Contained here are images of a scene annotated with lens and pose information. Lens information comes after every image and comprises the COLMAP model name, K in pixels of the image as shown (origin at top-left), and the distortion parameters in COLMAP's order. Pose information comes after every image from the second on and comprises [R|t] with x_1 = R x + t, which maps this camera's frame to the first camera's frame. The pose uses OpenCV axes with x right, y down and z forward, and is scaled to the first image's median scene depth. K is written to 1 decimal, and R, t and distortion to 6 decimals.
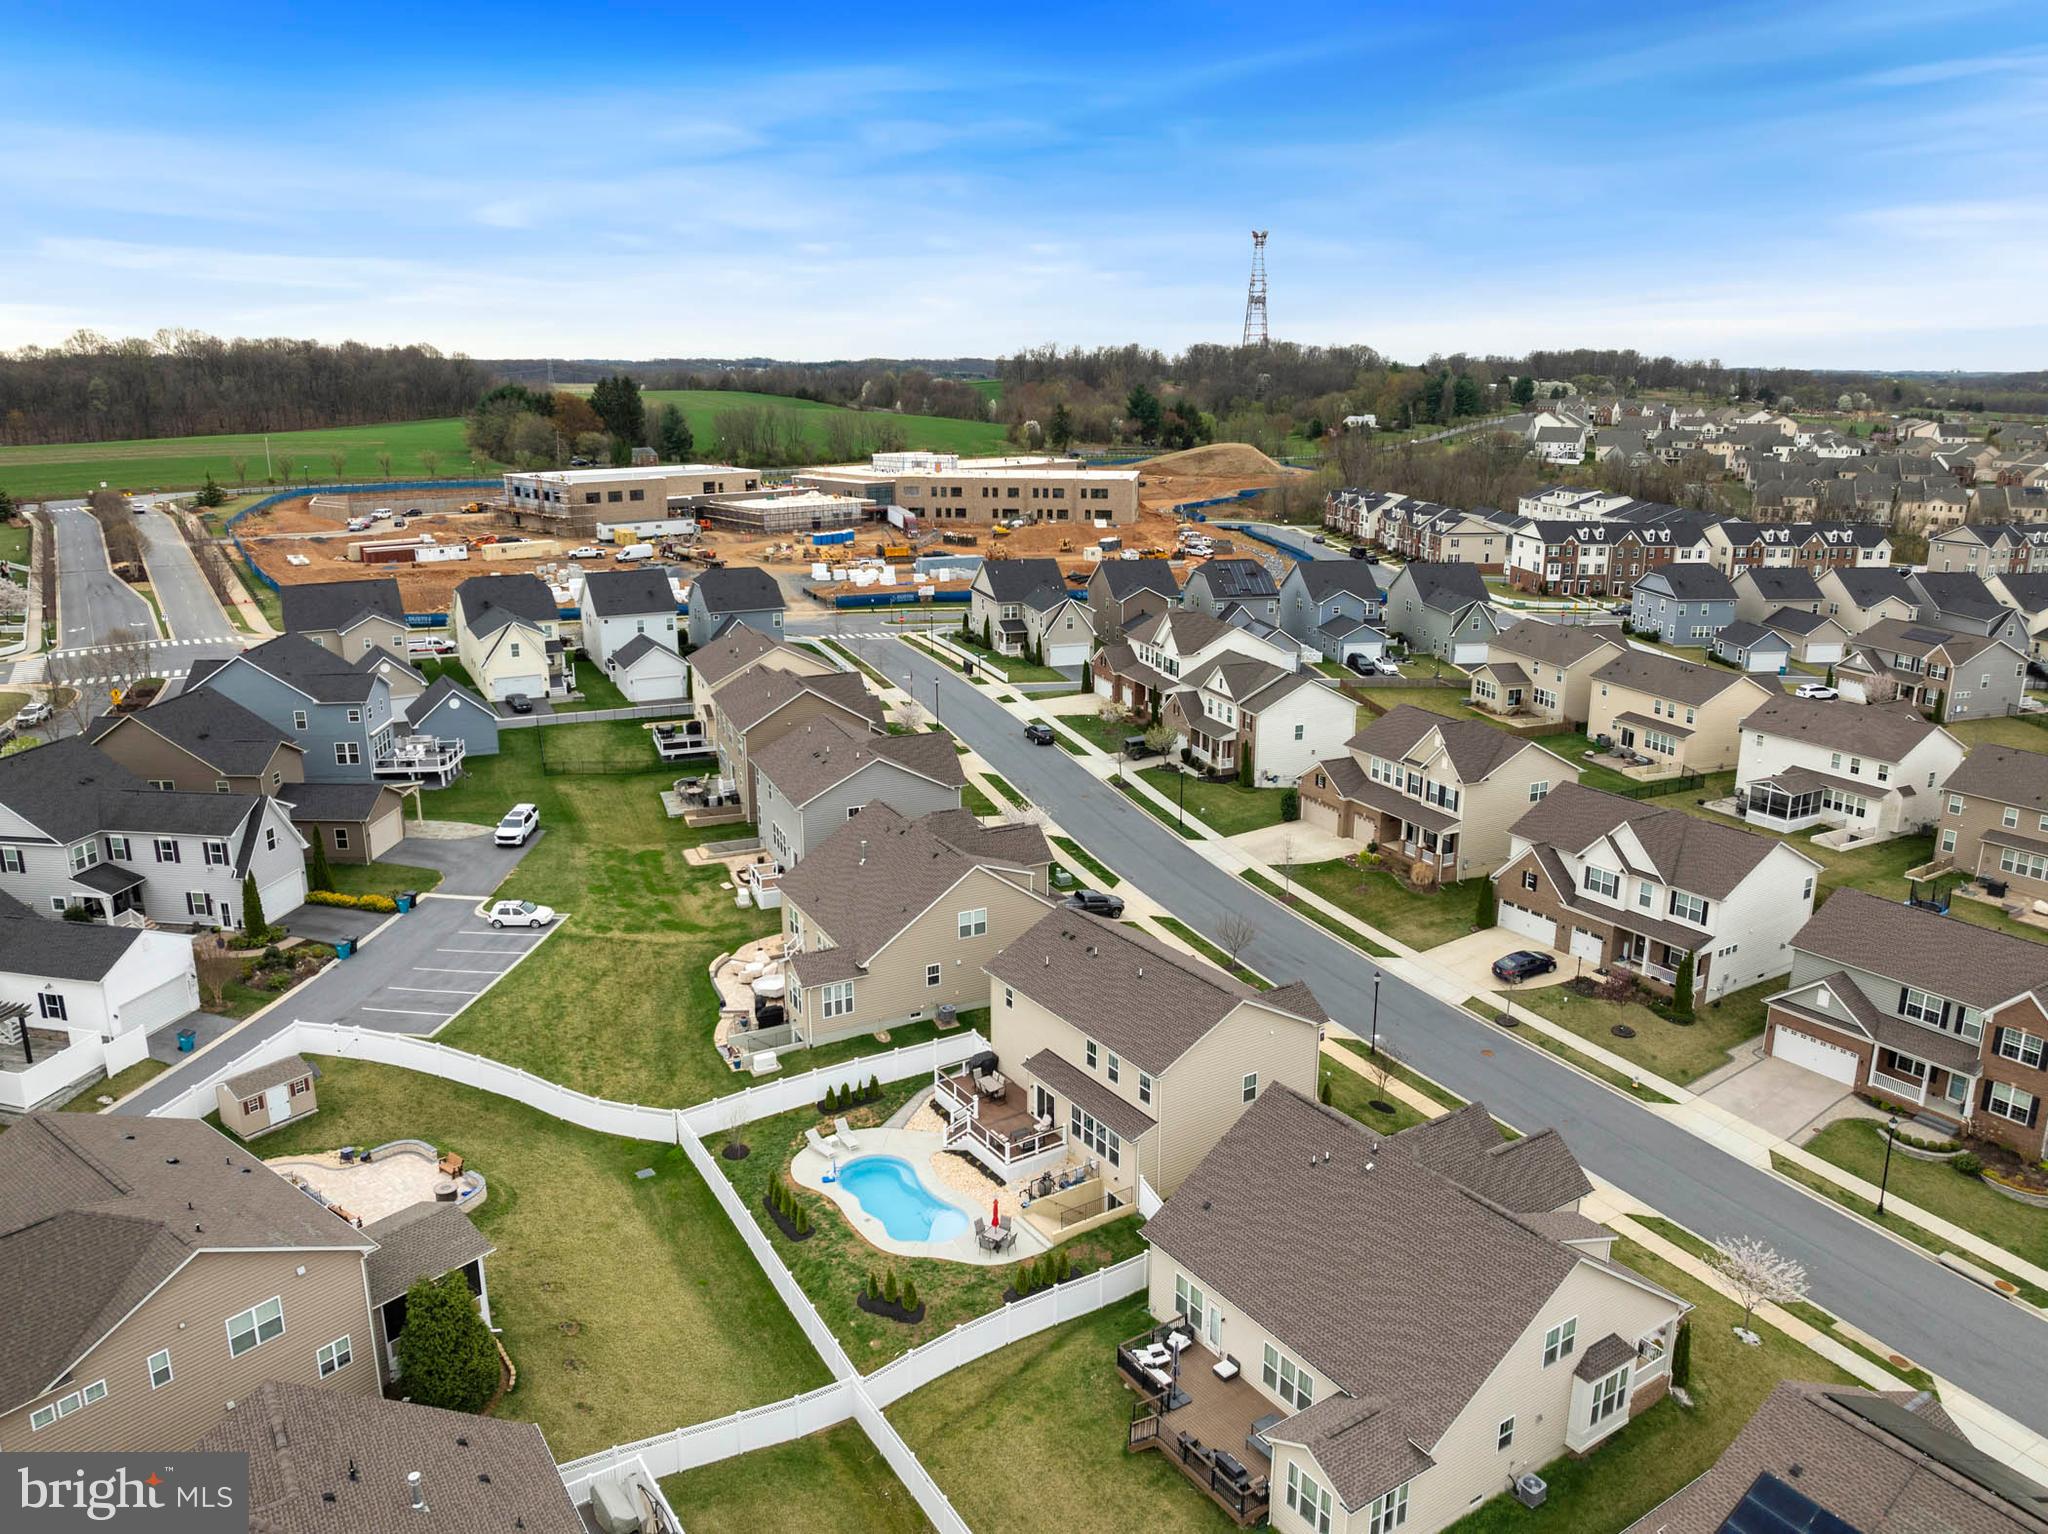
lens RADIAL K [[1436.9, 0, 1024.0], [0, 1436.9, 767.0], [0, 0, 1]] dist [-0.003250, -0.038896]
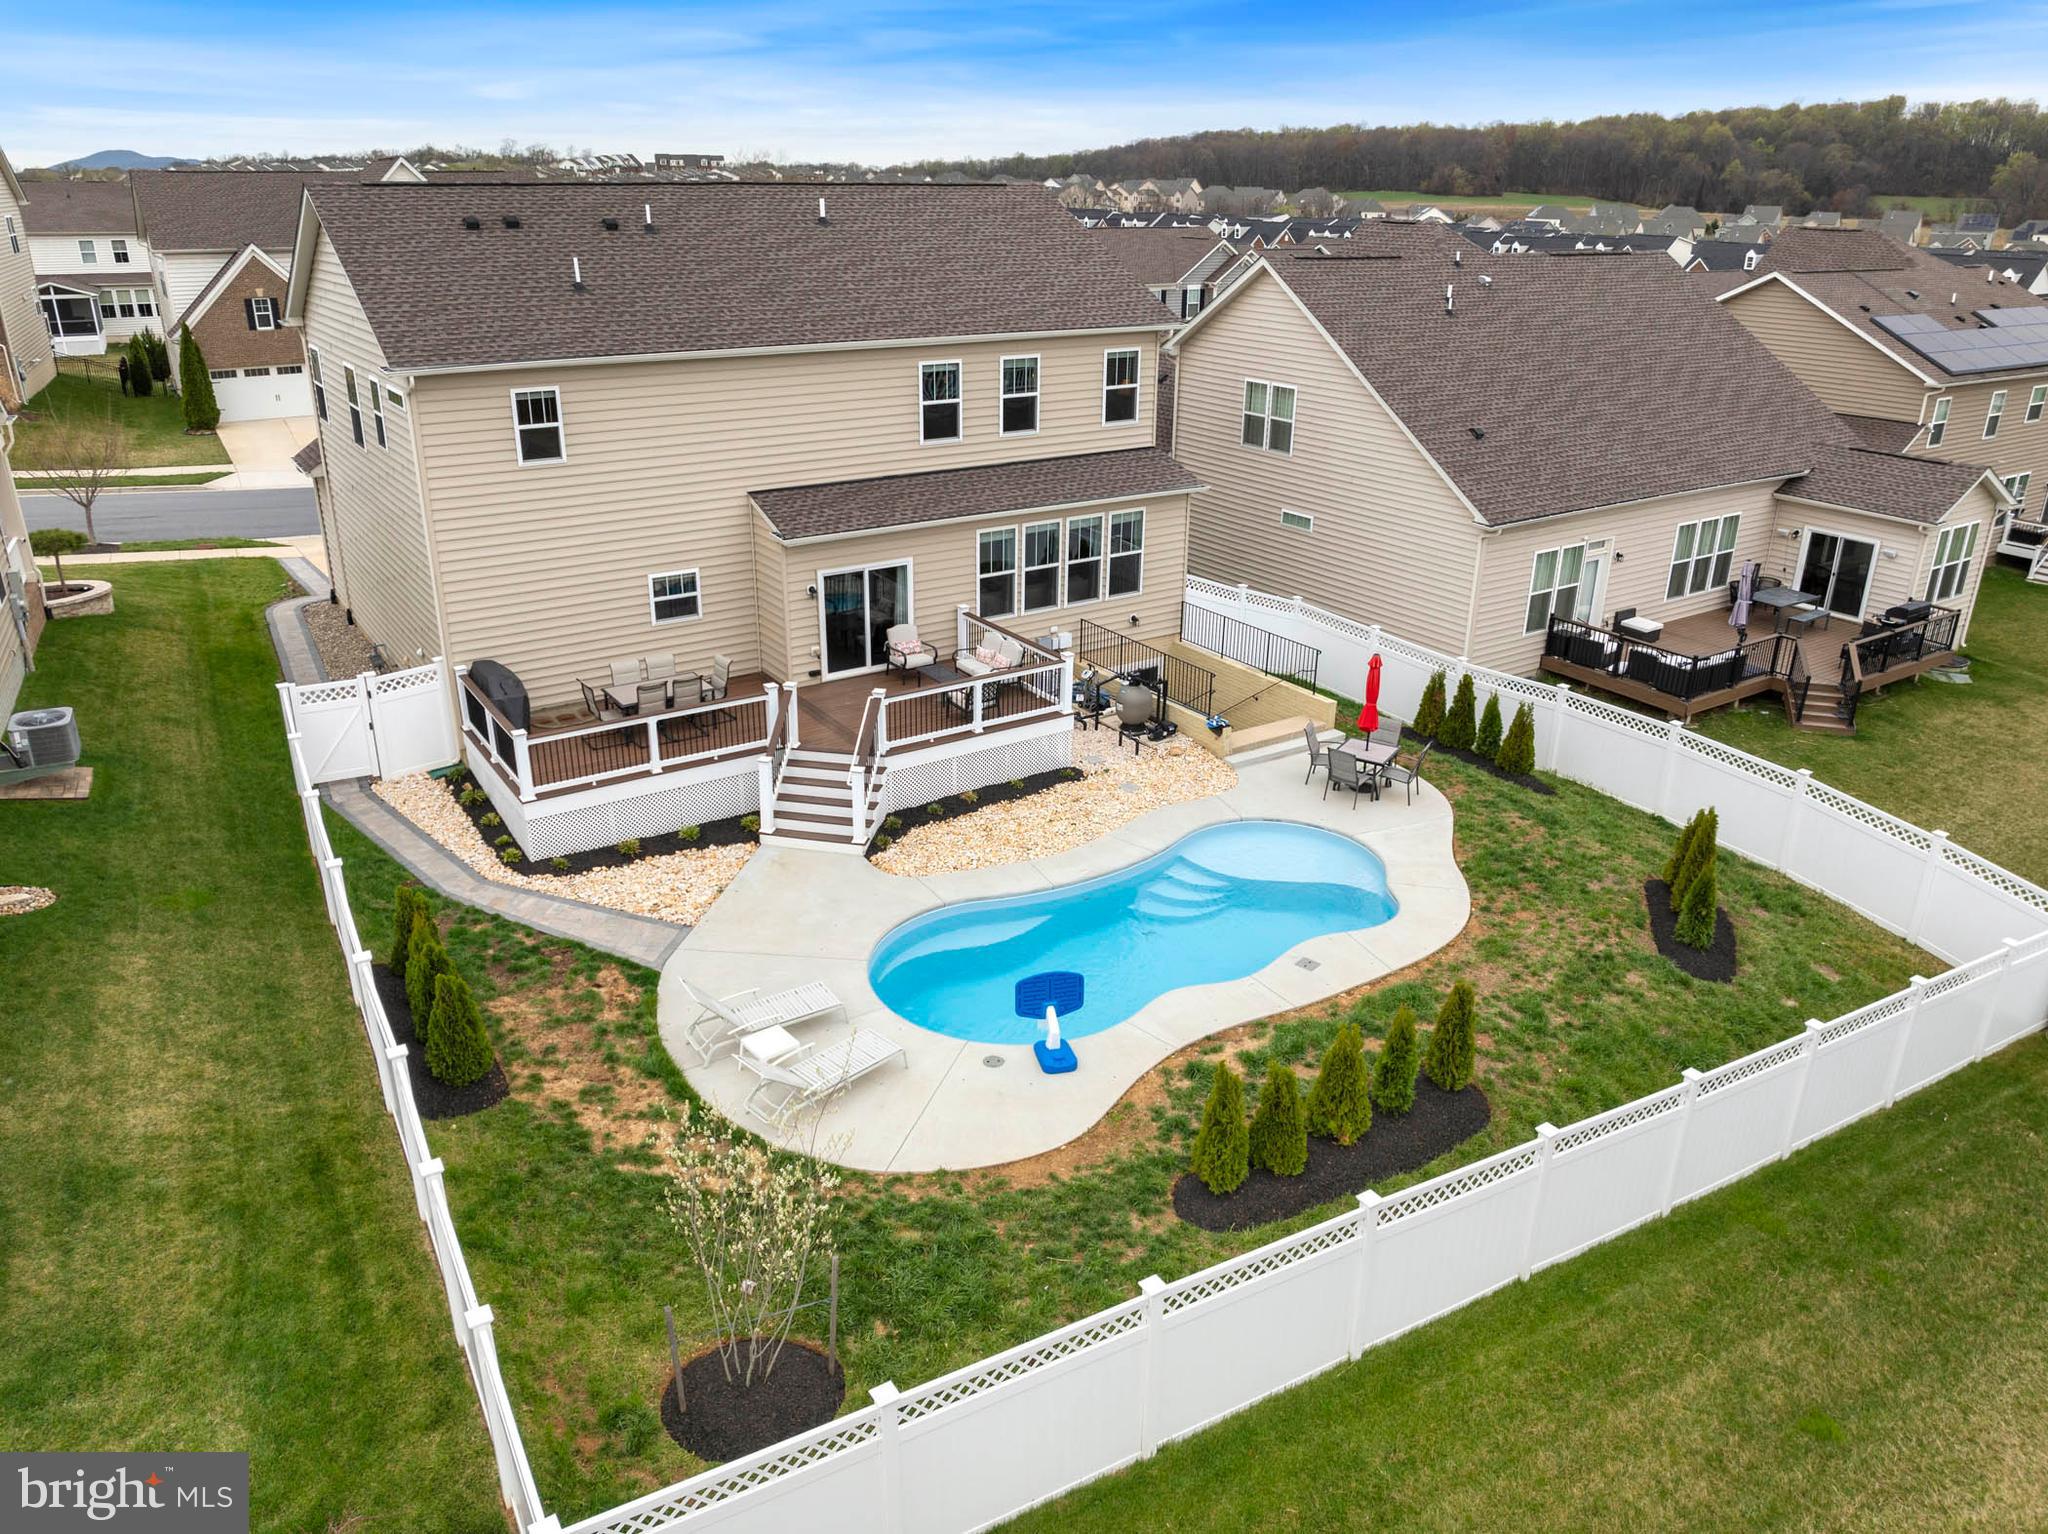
lens RADIAL K [[1436.9, 0, 1024.0], [0, 1436.9, 767.0], [0, 0, 1]] dist [-0.003250, -0.038896]
pose [[-0.012717, -0.377221, 0.926036, -0.313844], [0.257240, 0.893706, 0.367584, 0.140473], [-0.966264, 0.242888, 0.085671, 0.892447]]
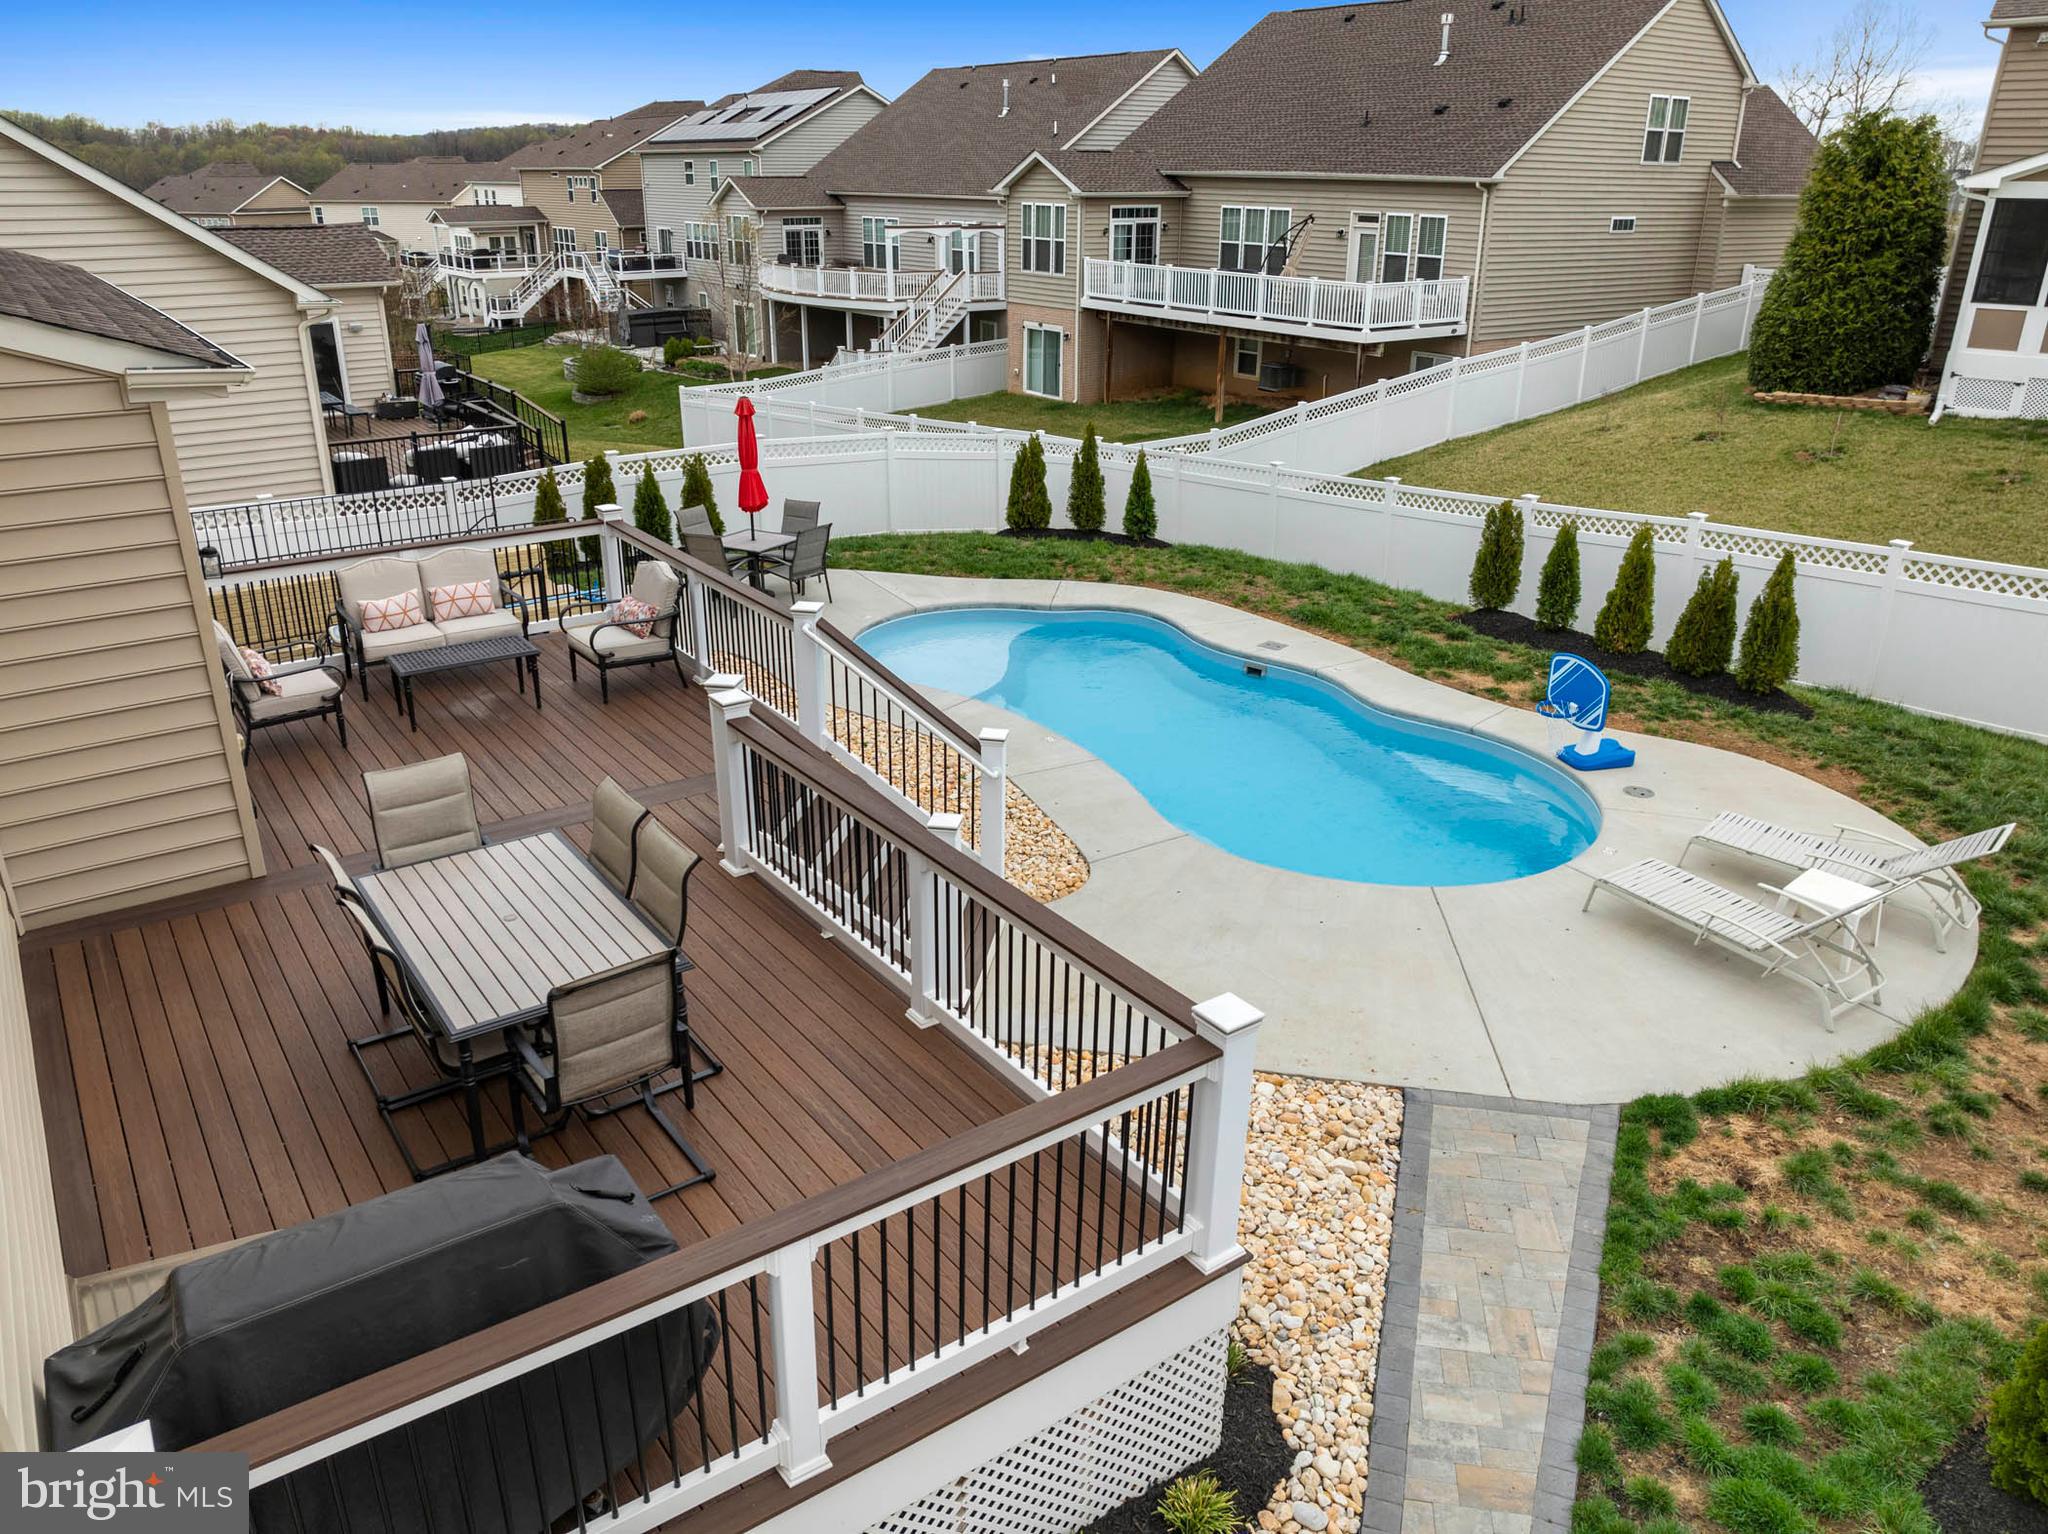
lens RADIAL K [[1436.9, 0, 1024.0], [0, 1436.9, 767.0], [0, 0, 1]] dist [-0.003250, -0.038896]
pose [[-0.998917, 0.015152, -0.043981, -0.049378], [-0.015505, 0.782950, 0.621891, 0.159187], [0.043857, 0.621900, -0.781867, 1.049011]]
